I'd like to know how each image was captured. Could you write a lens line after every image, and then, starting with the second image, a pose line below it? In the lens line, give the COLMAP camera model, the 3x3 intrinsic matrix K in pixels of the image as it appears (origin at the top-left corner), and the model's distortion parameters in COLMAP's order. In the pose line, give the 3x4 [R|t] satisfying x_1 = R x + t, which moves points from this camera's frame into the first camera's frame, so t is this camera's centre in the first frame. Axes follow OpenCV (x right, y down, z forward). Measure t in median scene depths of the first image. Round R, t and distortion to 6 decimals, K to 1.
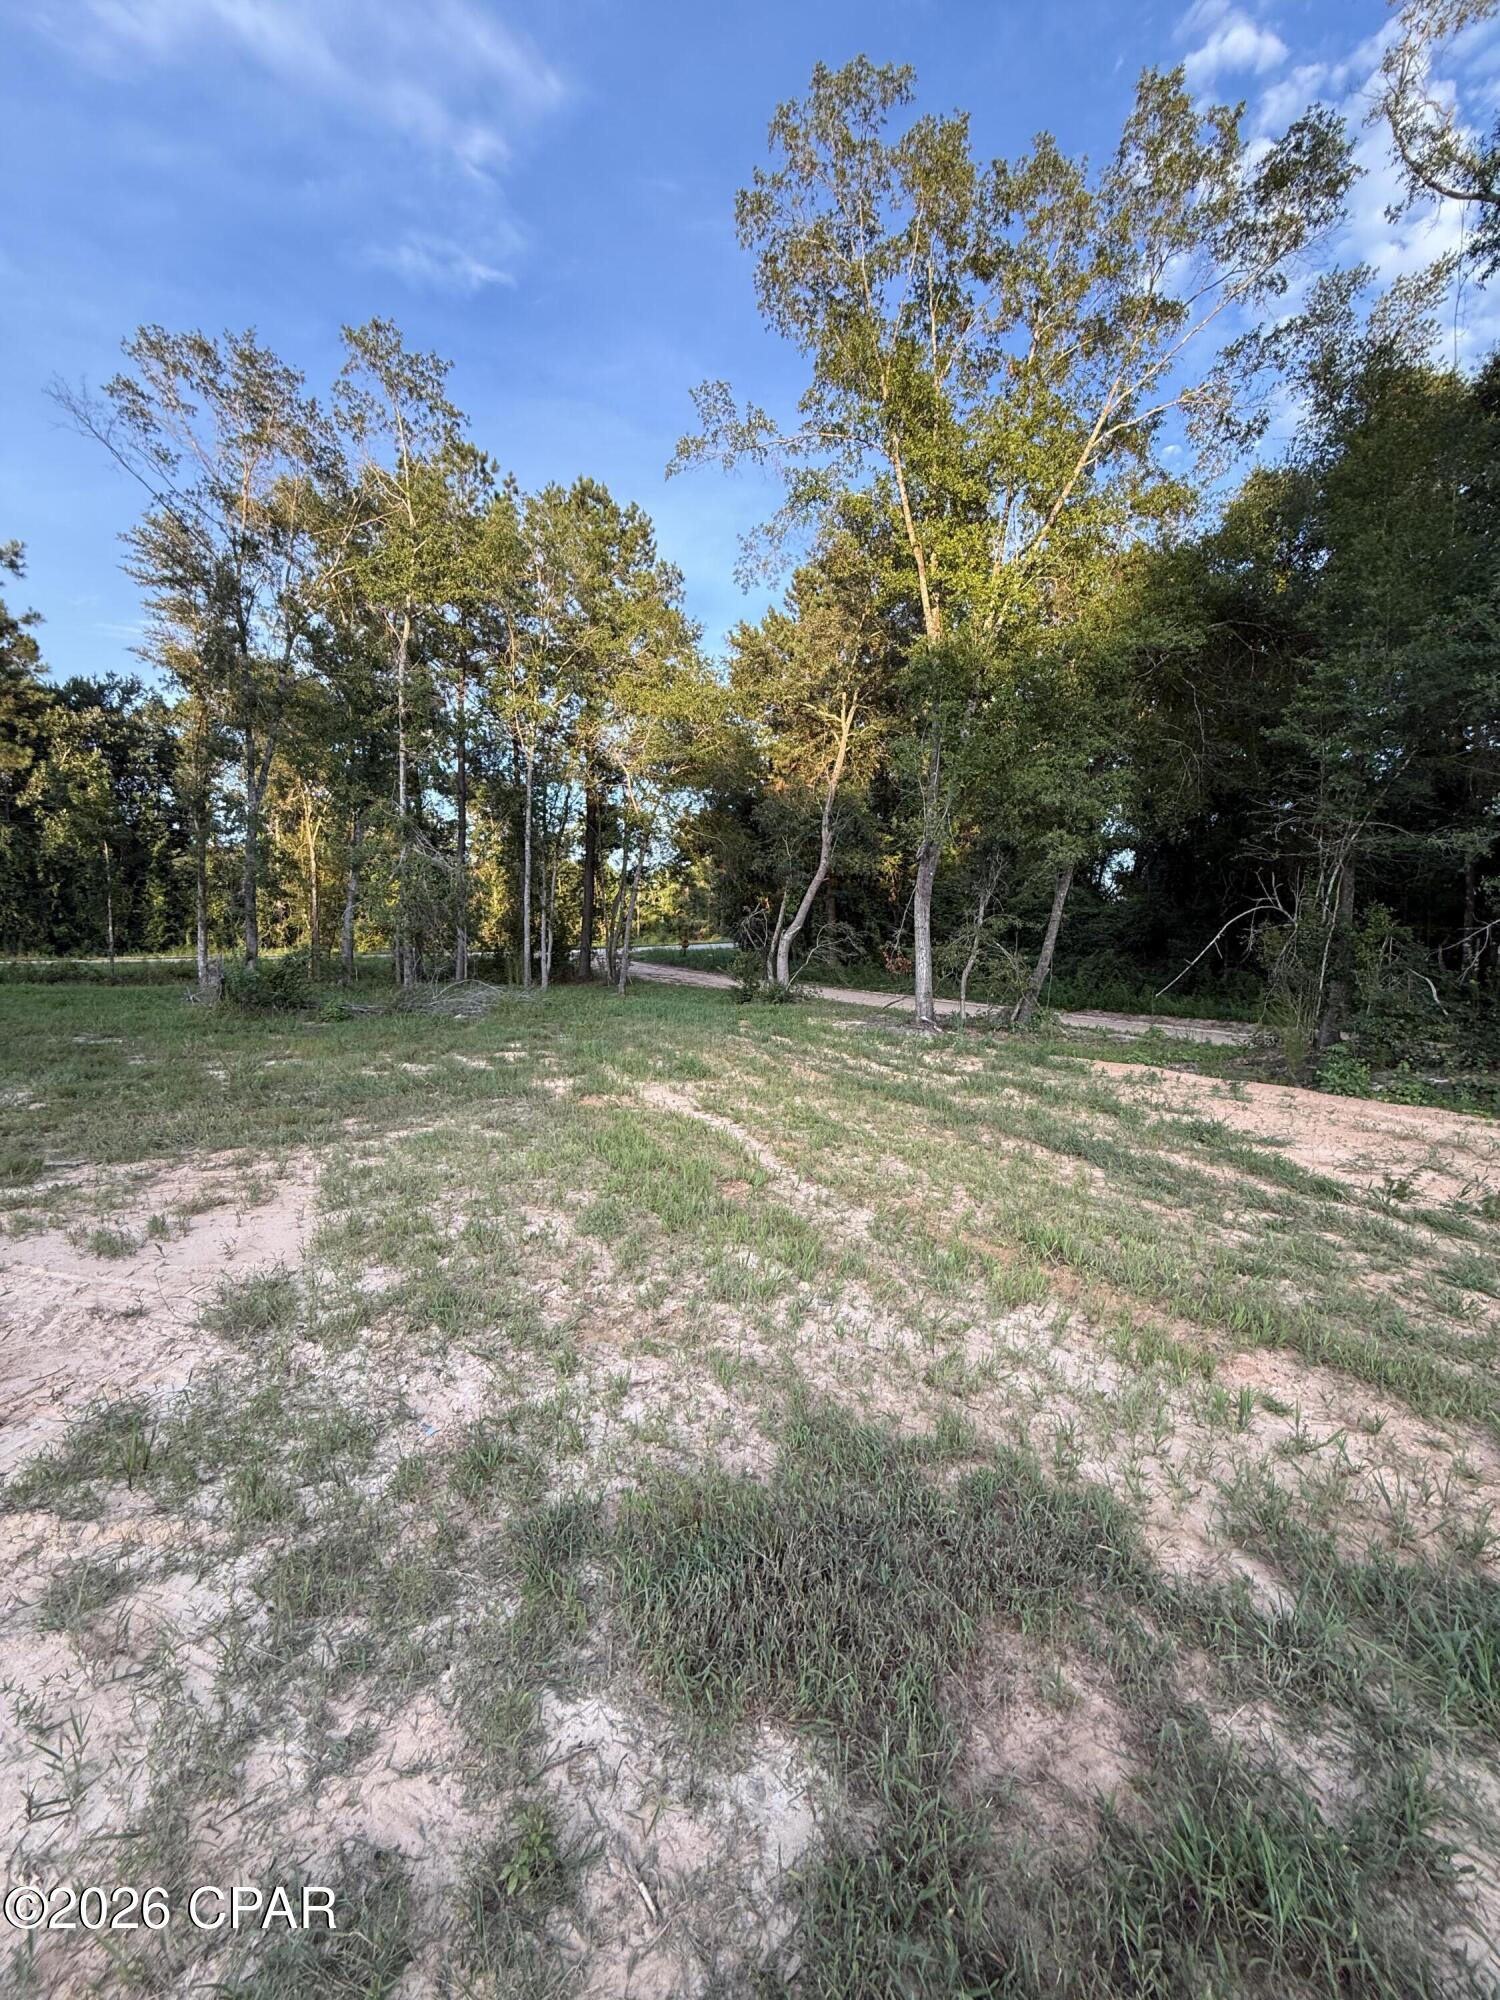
lens RADIAL K [[797.0, 0, 753.2], [0, 797.0, 984.6], [0, 0, 1]] dist [-0.000032, 0.000247]
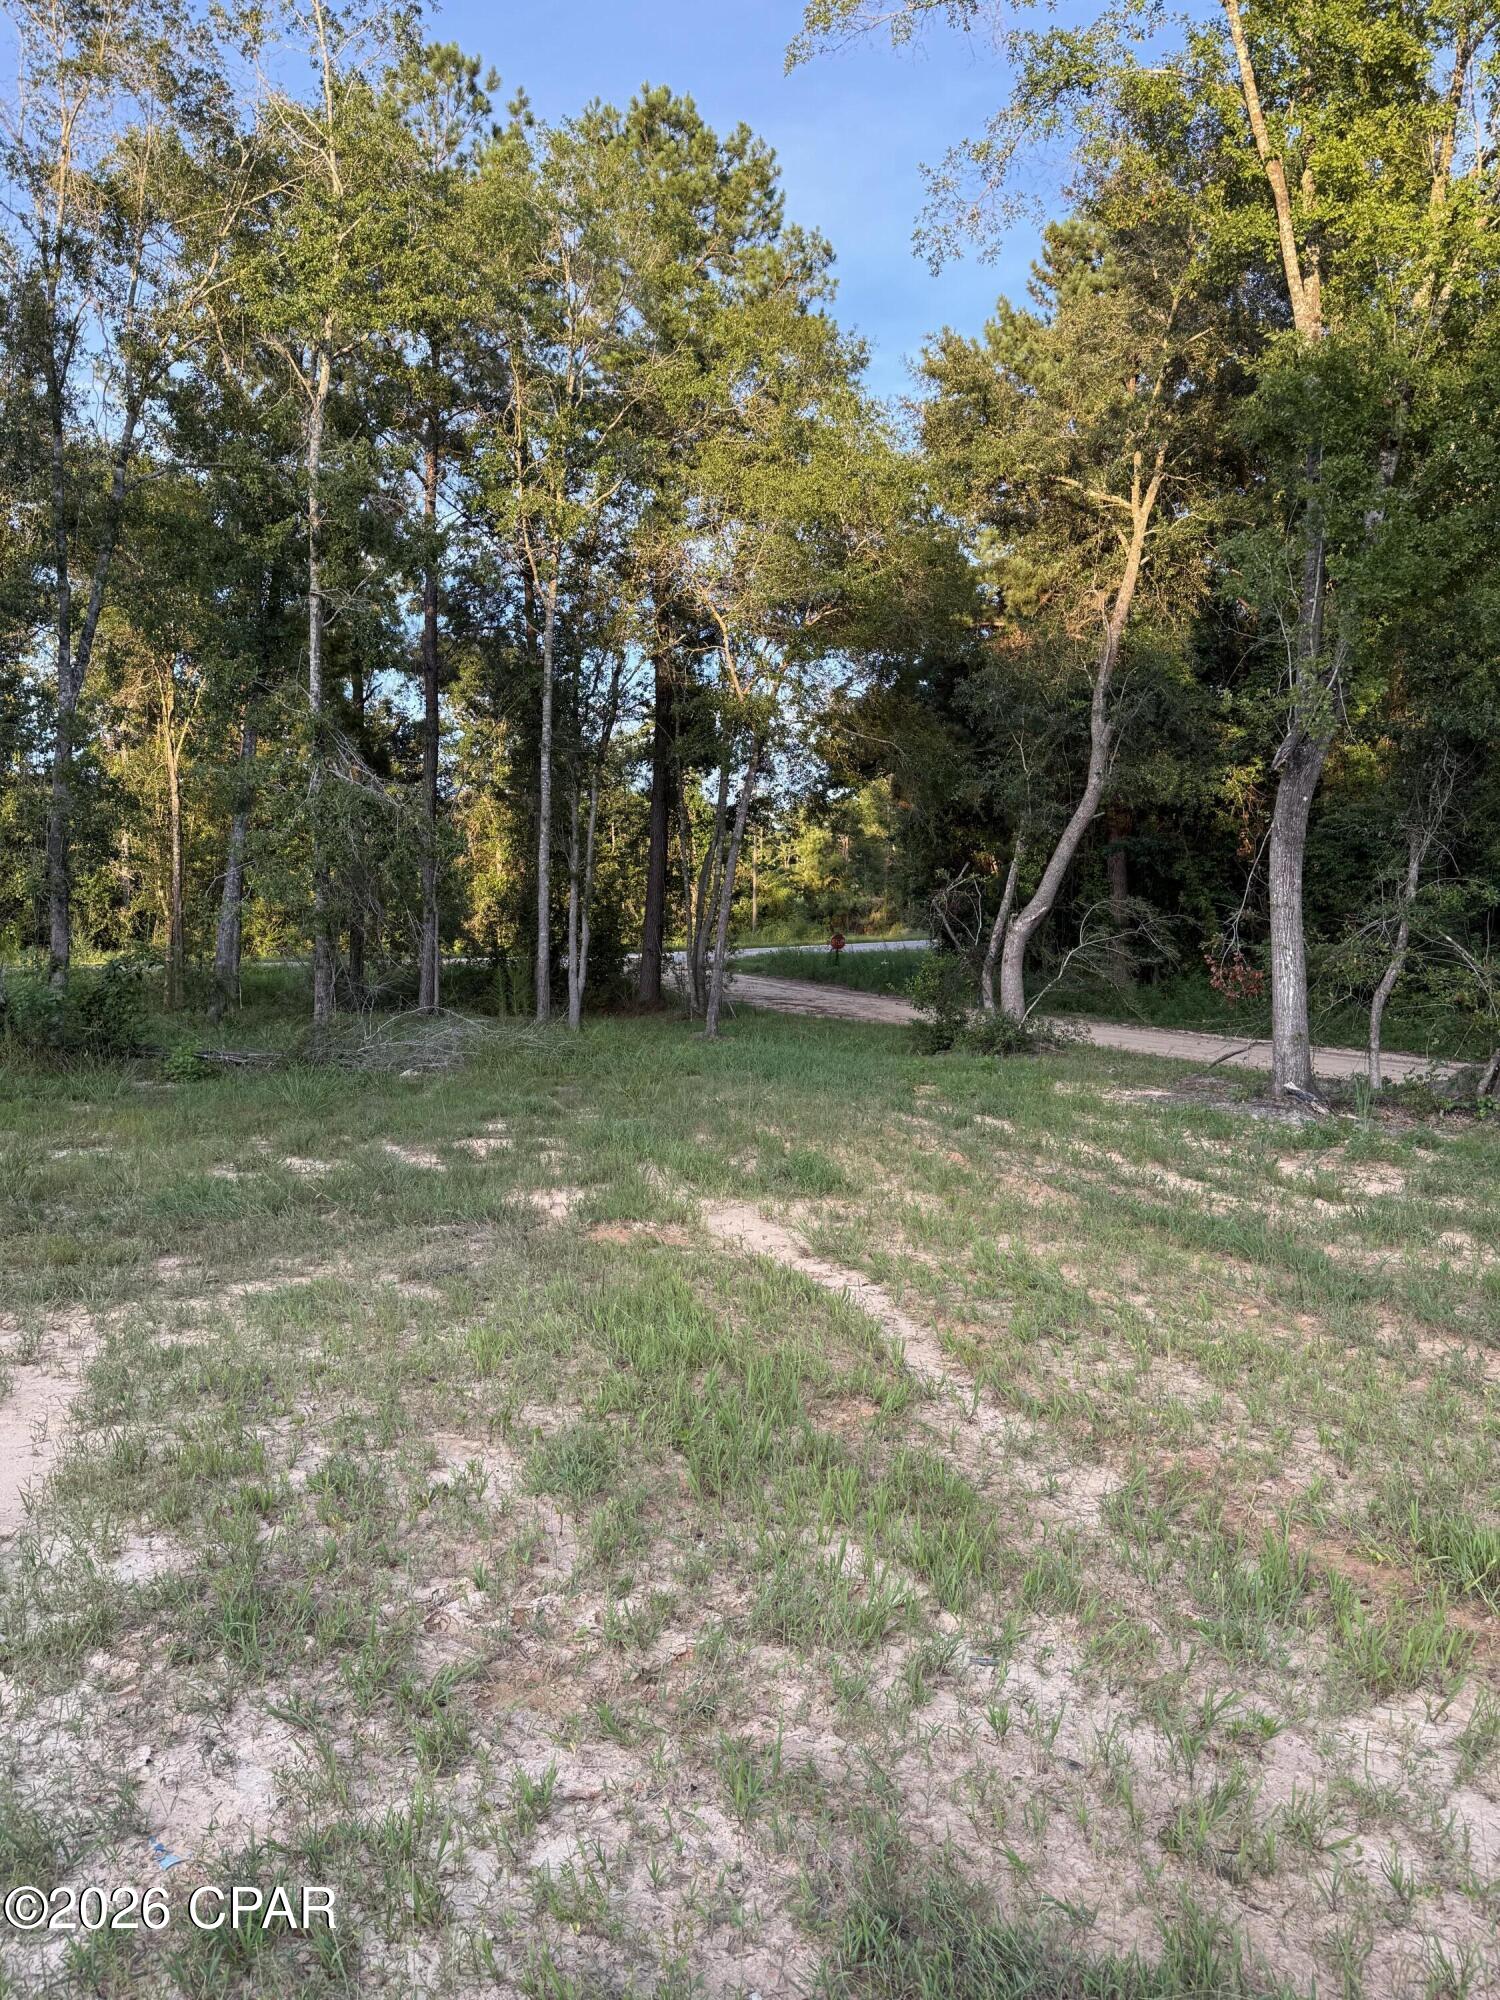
lens RADIAL K [[1503.3, 0, 757.0], [0, 1503.3, 968.3], [0, 0, 1]] dist [0.053016, -0.066036]
pose [[0.989325, -0.000861, -0.145722, 0.019866], [-0.003953, 0.999456, -0.032743, 0.000721], [0.145671, 0.032969, 0.988784, 0.007892]]
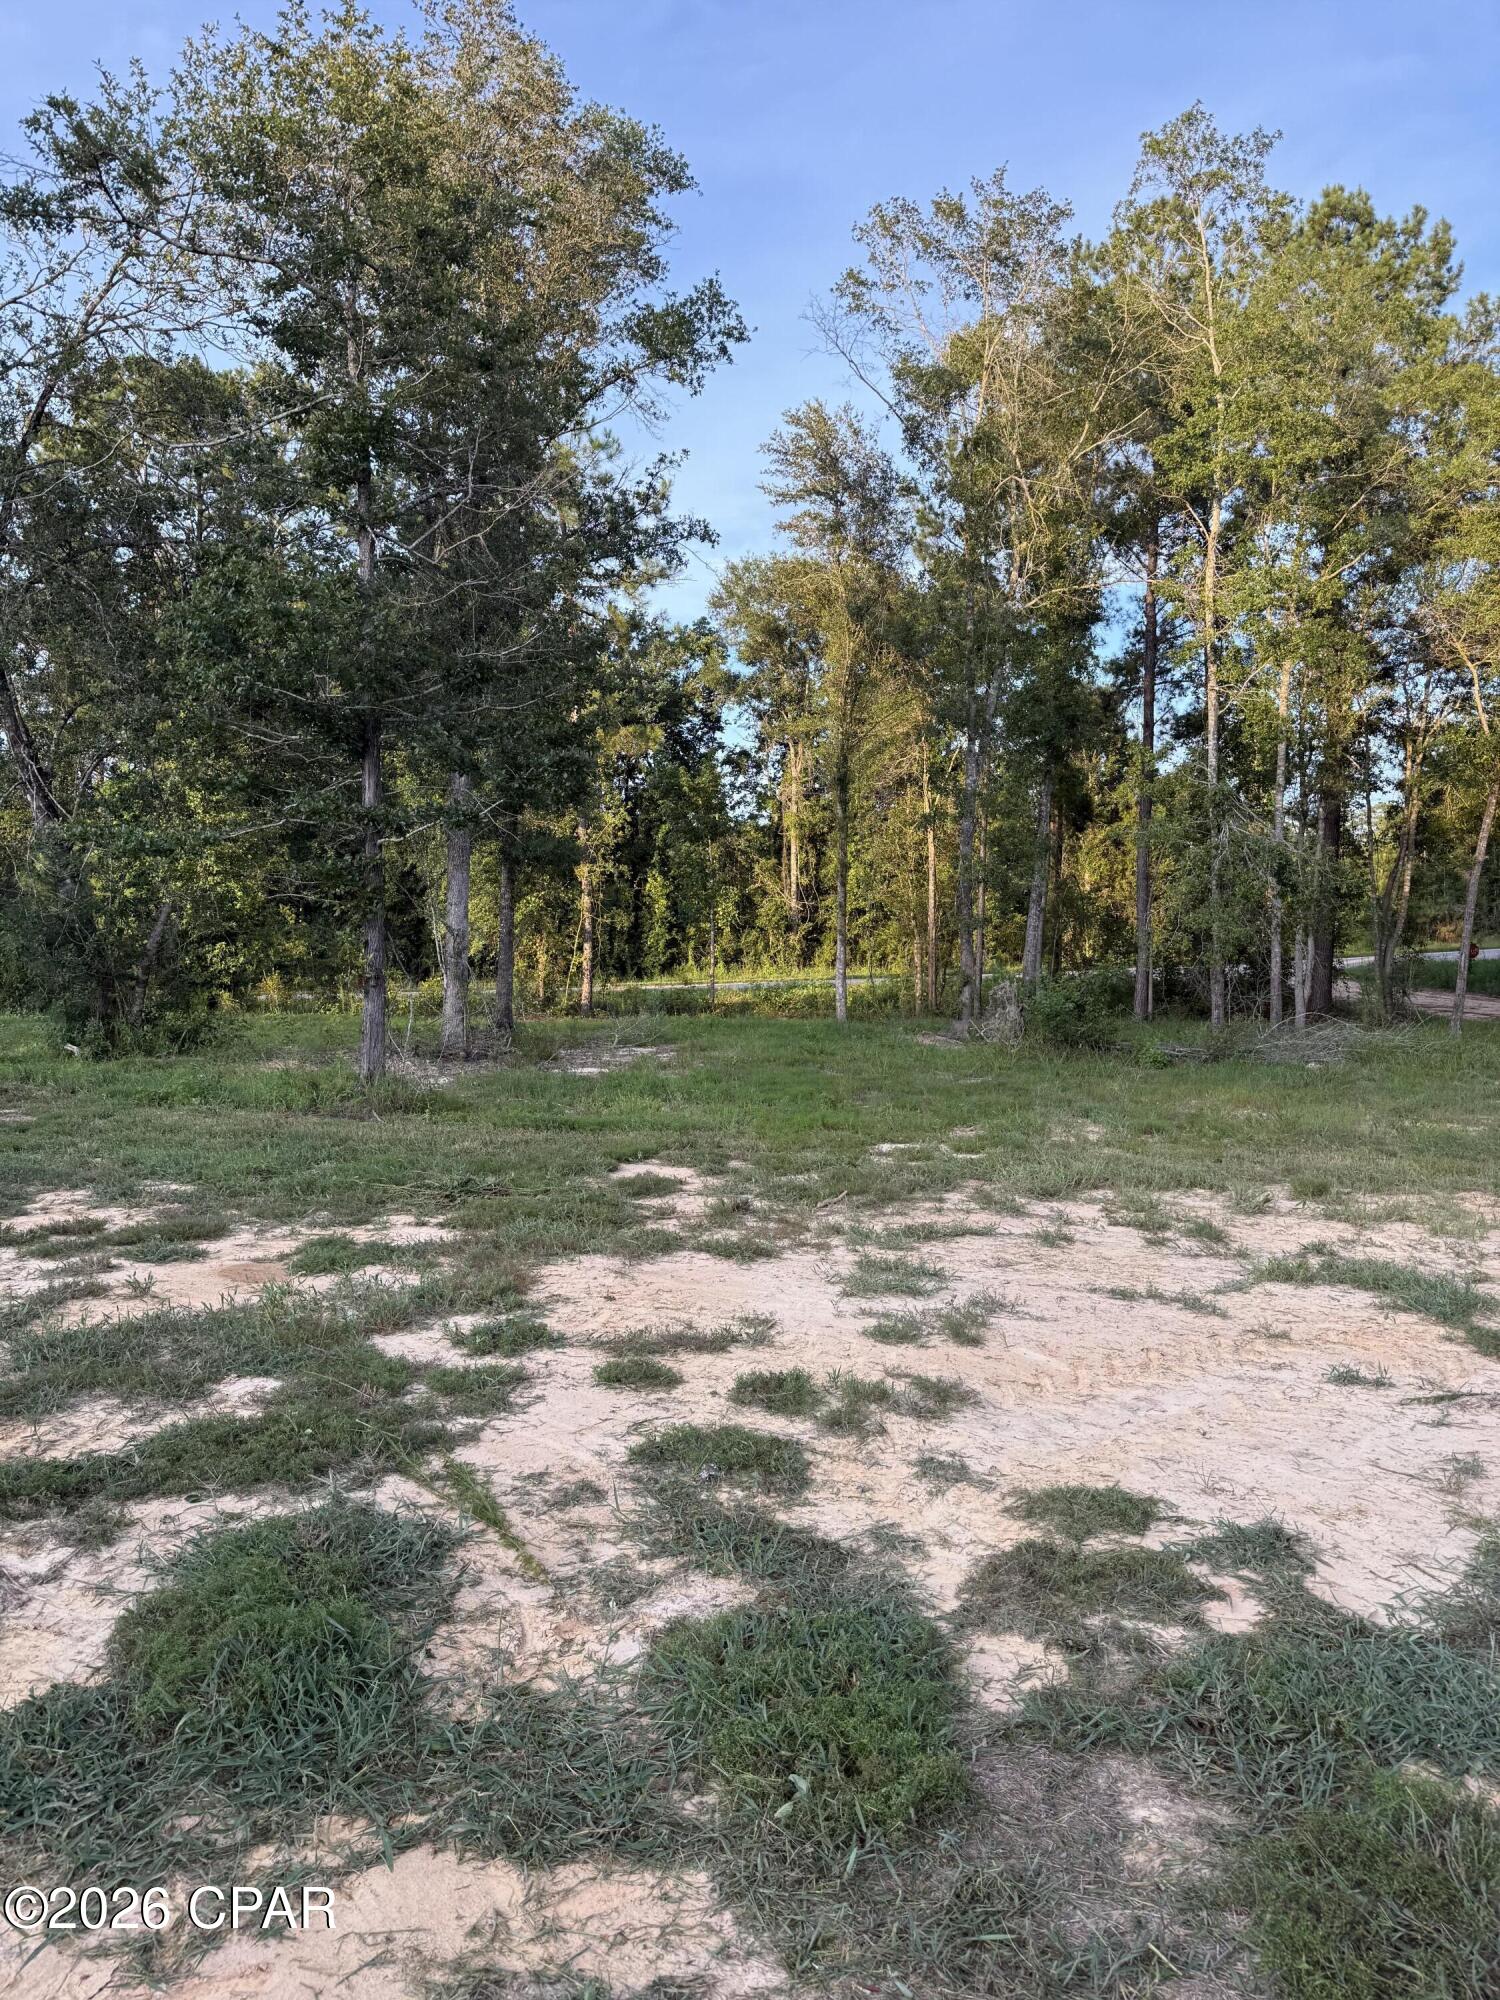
lens RADIAL K [[1392.4, 0, 748.8], [0, 1392.4, 1000.9], [0, 0, 1]] dist [-0.012419, -0.004709]
pose [[0.876193, -0.002144, -0.481956, -0.204783], [-0.005617, 0.999877, -0.014659, 0.004666], [0.481928, 0.015552, 0.876073, -0.280379]]
